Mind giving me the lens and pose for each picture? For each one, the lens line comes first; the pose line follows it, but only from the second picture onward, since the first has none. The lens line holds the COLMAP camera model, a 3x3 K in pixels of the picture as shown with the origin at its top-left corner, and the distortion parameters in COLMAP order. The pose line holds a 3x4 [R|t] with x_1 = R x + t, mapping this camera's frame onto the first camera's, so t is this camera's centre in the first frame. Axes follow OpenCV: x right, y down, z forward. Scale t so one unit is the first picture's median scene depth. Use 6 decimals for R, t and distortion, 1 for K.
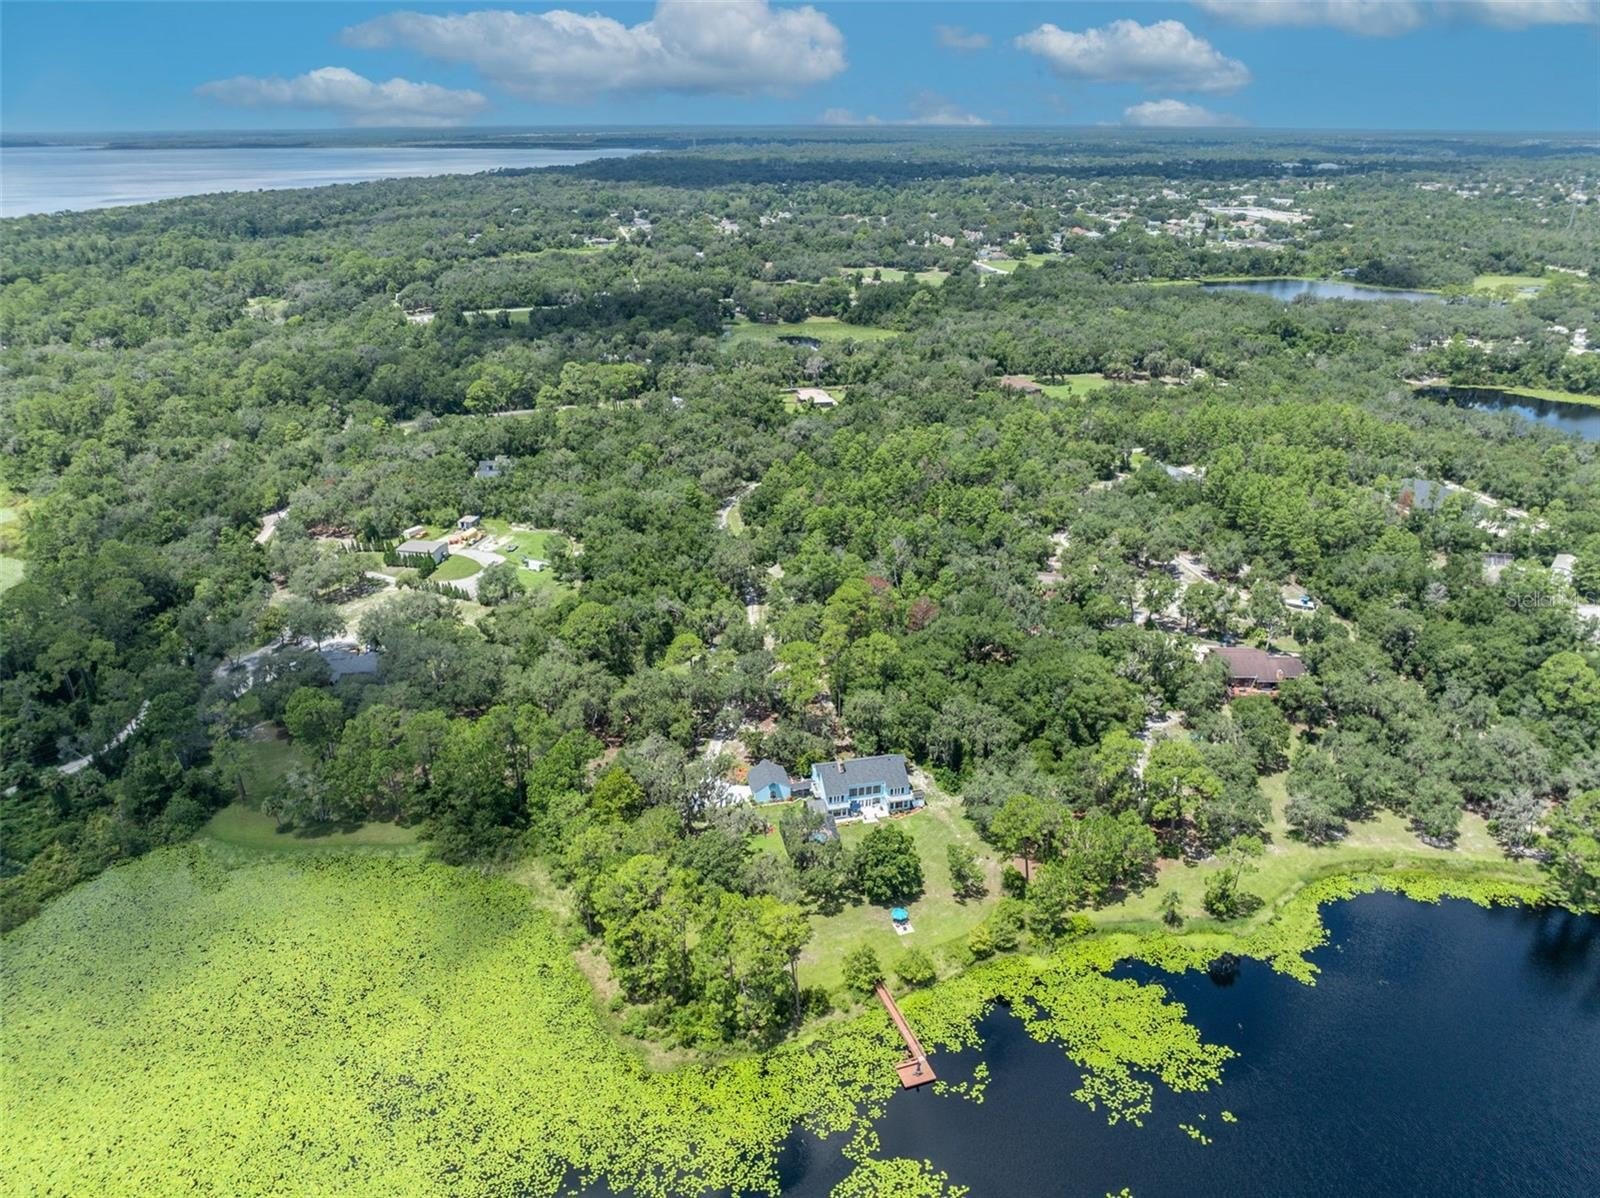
lens RADIAL K [[1121.9, 0, 804.0], [0, 1121.9, 600.6], [0, 0, 1]] dist [-0.041441, 0.012299]
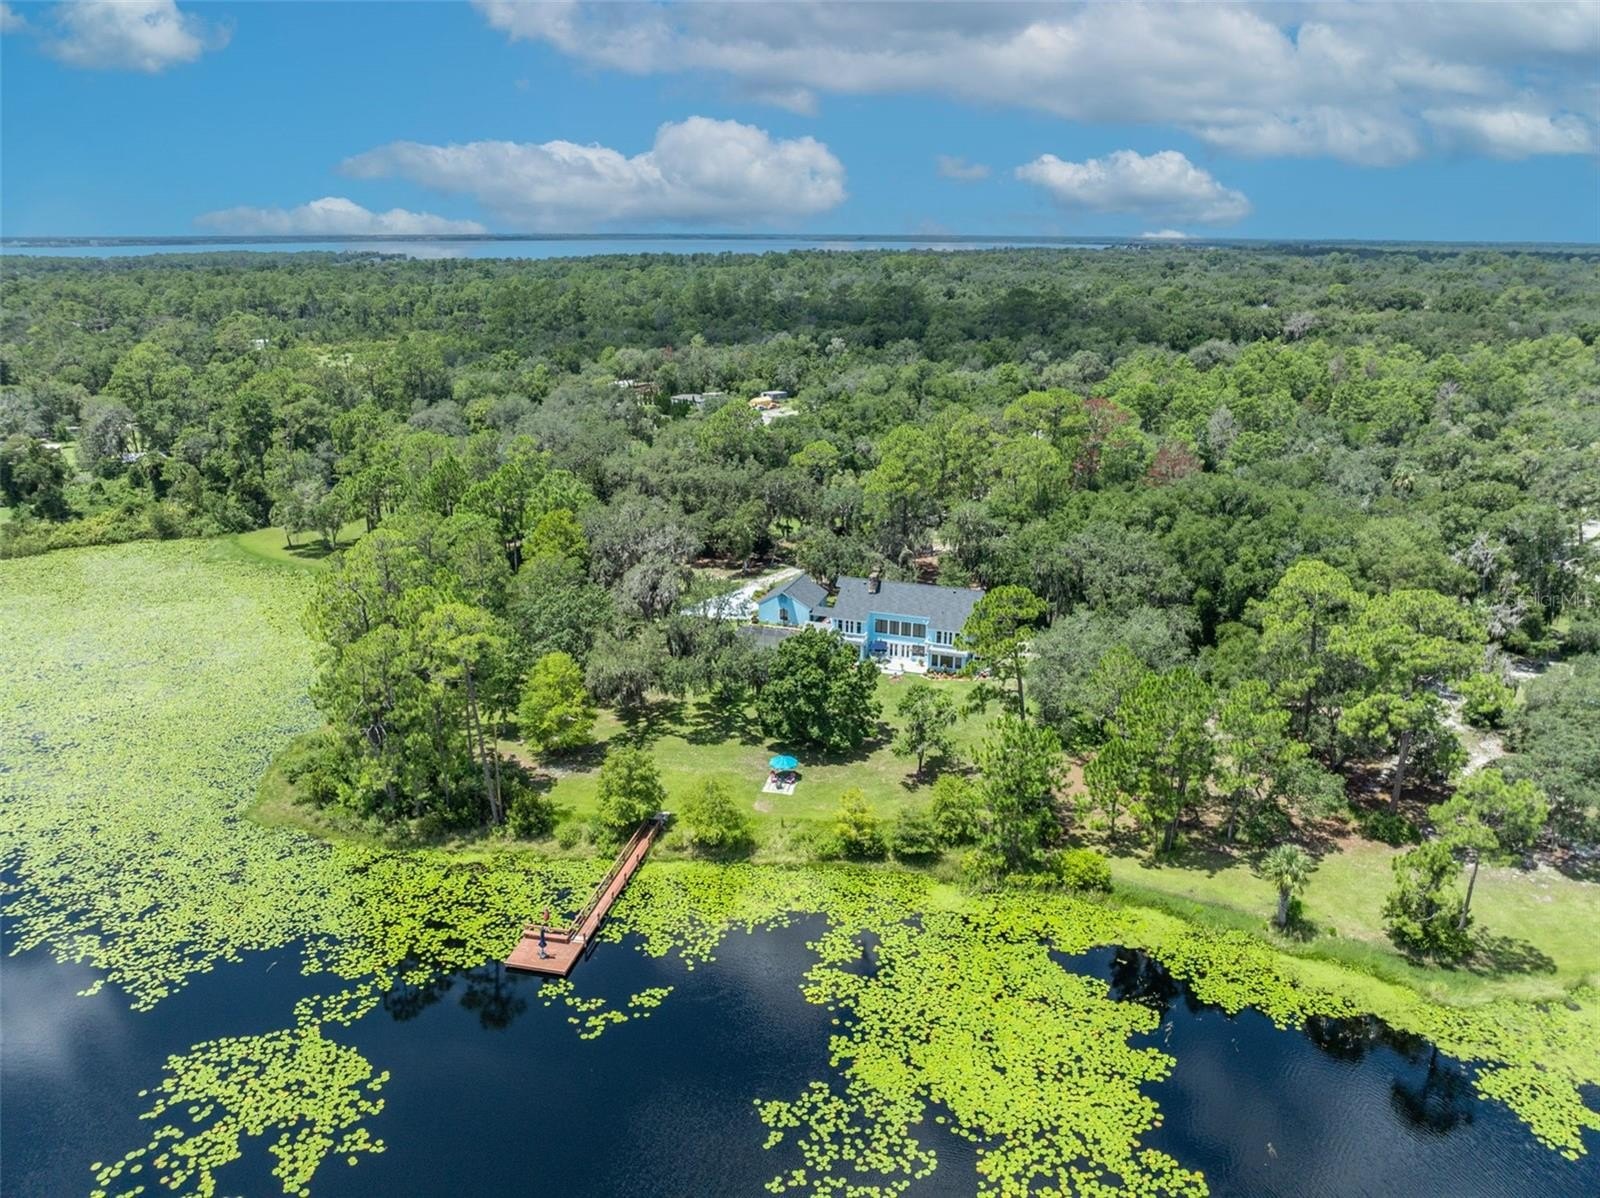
lens RADIAL K [[1121.9, 0, 799.4], [0, 1121.9, 596.6], [0, 0, 1]] dist [-0.041441, 0.012299]
pose [[0.849669, 0.167072, -0.500149, 0.402338], [-0.213316, 0.976310, -0.036256, 0.237962], [0.482244, 0.137495, 0.865180, 0.544551]]
